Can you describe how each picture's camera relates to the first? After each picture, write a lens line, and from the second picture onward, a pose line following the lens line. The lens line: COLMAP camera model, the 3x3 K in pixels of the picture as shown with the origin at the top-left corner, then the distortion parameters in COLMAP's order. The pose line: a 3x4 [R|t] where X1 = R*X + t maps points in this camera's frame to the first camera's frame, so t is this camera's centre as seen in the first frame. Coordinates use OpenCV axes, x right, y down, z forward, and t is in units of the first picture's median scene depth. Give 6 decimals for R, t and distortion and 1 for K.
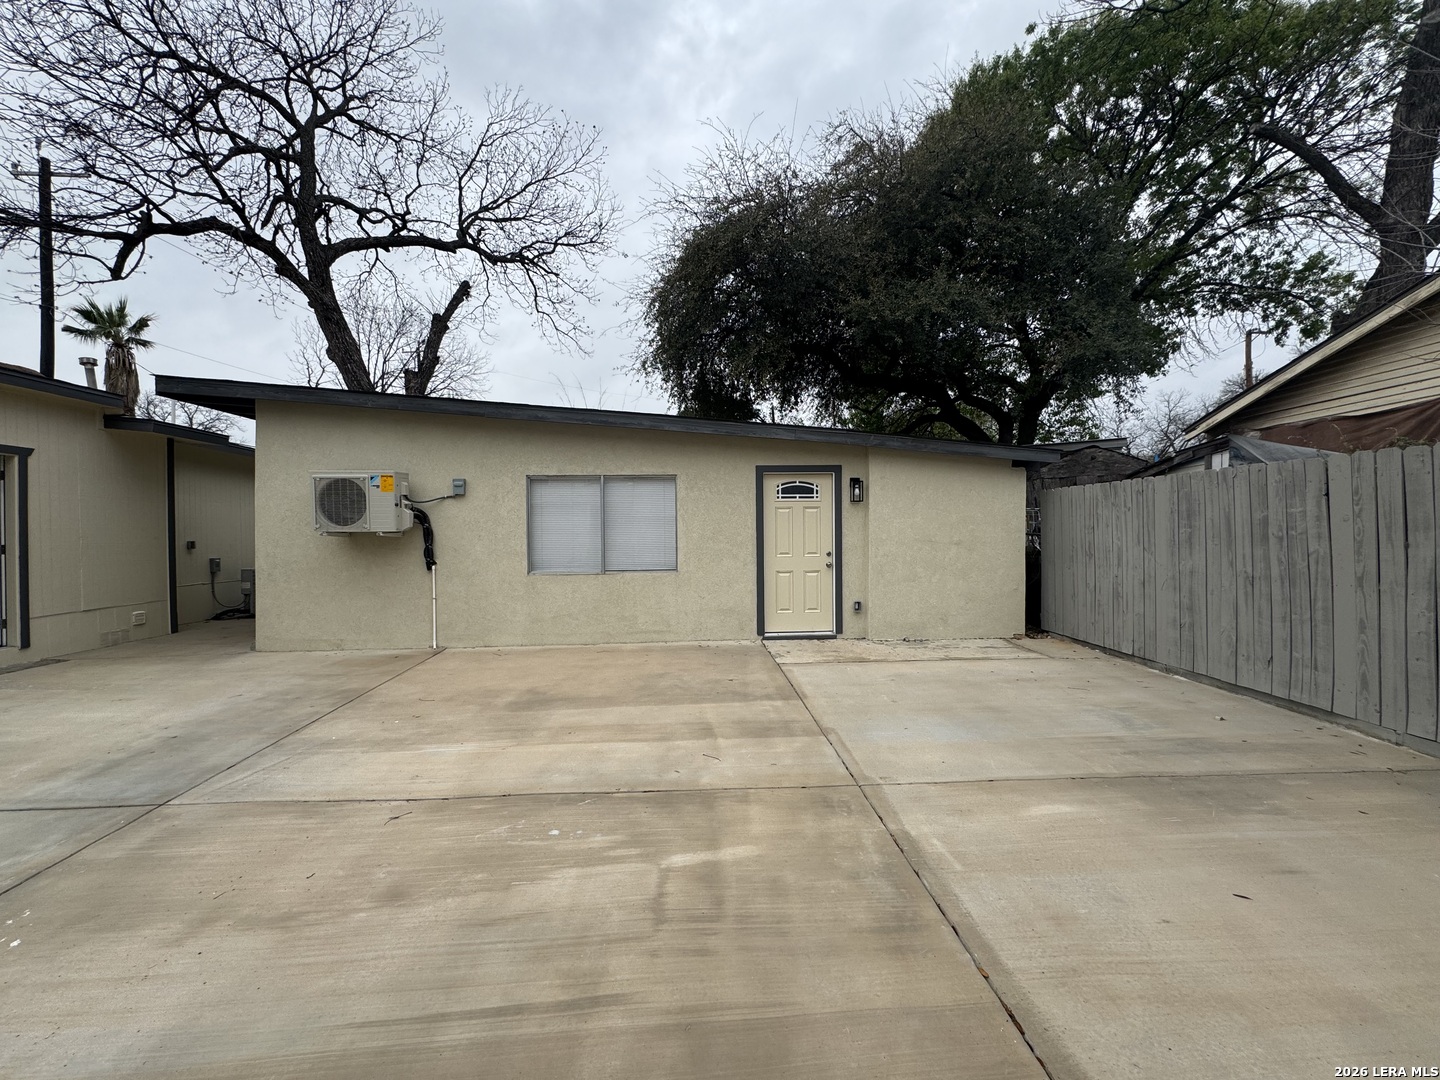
lens RADIAL K [[572.7, 0, 722.1], [0, 572.7, 538.3], [0, 0, 1]] dist [-0.001896, 0.000416]
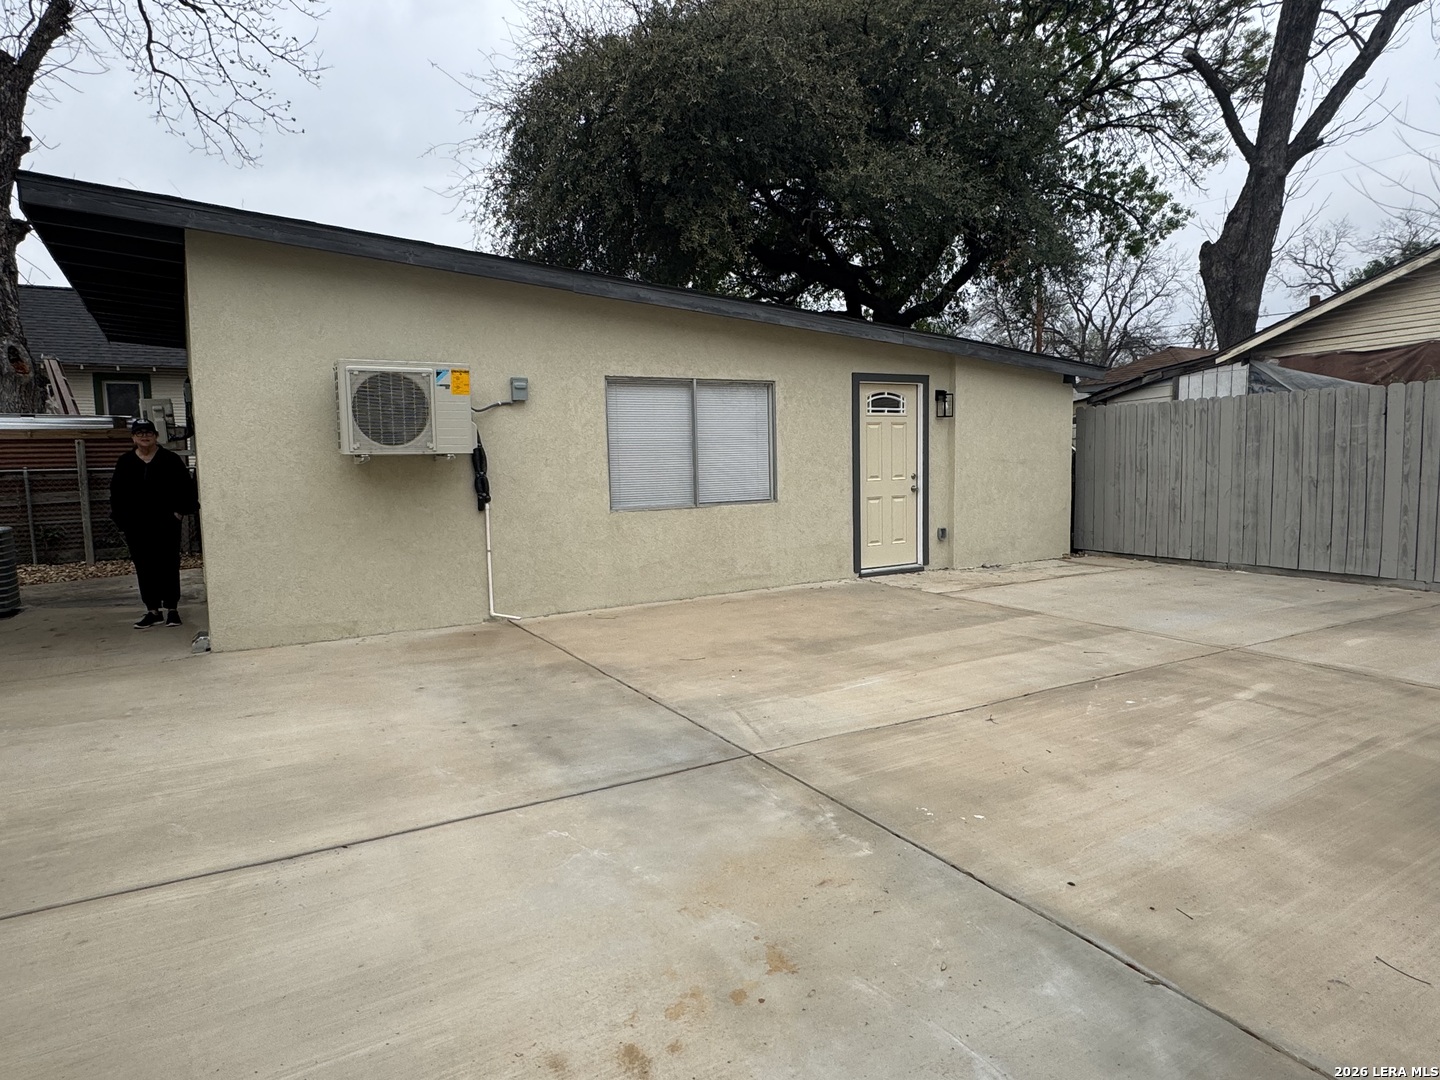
lens RADIAL K [[858.8, 0, 721.3], [0, 858.8, 543.5], [0, 0, 1]] dist [-0.004221, 0.003010]
pose [[0.892618, -0.055271, 0.447414, -0.969046], [0.020987, 0.996475, 0.081228, 0.023547], [-0.450326, -0.063116, 0.890631, -0.075269]]
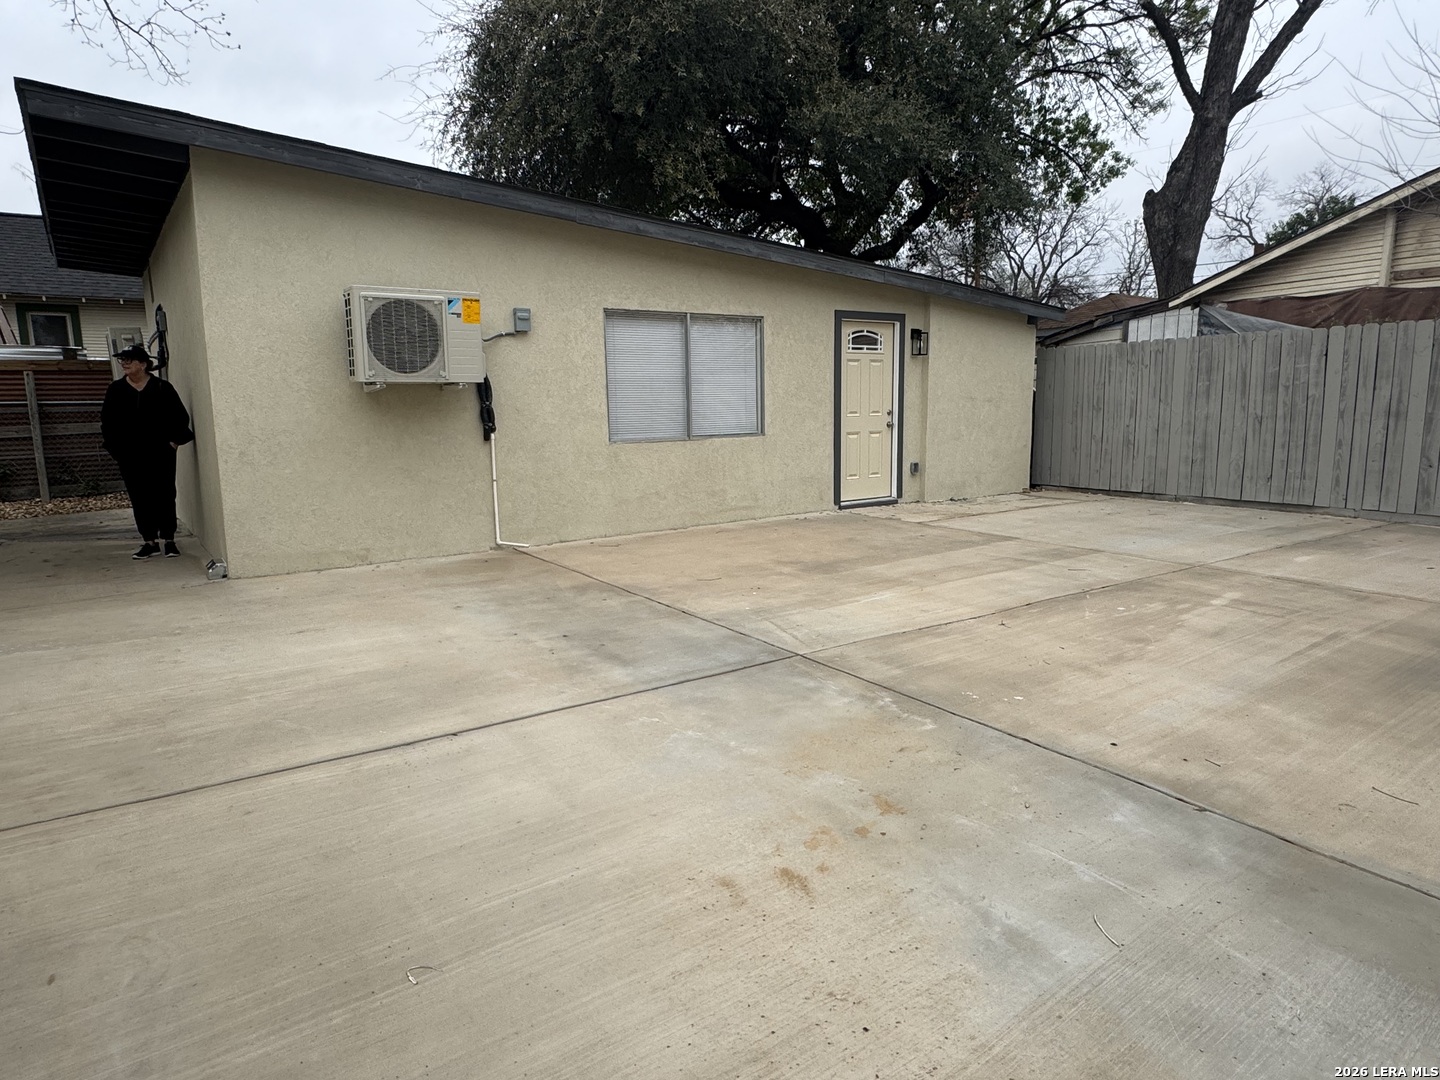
lens RADIAL K [[858.8, 0, 718.5], [0, 858.8, 544.0], [0, 0, 1]] dist [-0.004221, 0.003010]
pose [[0.855861, -0.088540, 0.509572, -1.100278], [0.016422, 0.989394, 0.144327, 0.046155], [-0.516946, -0.115156, 0.848237, -0.072575]]
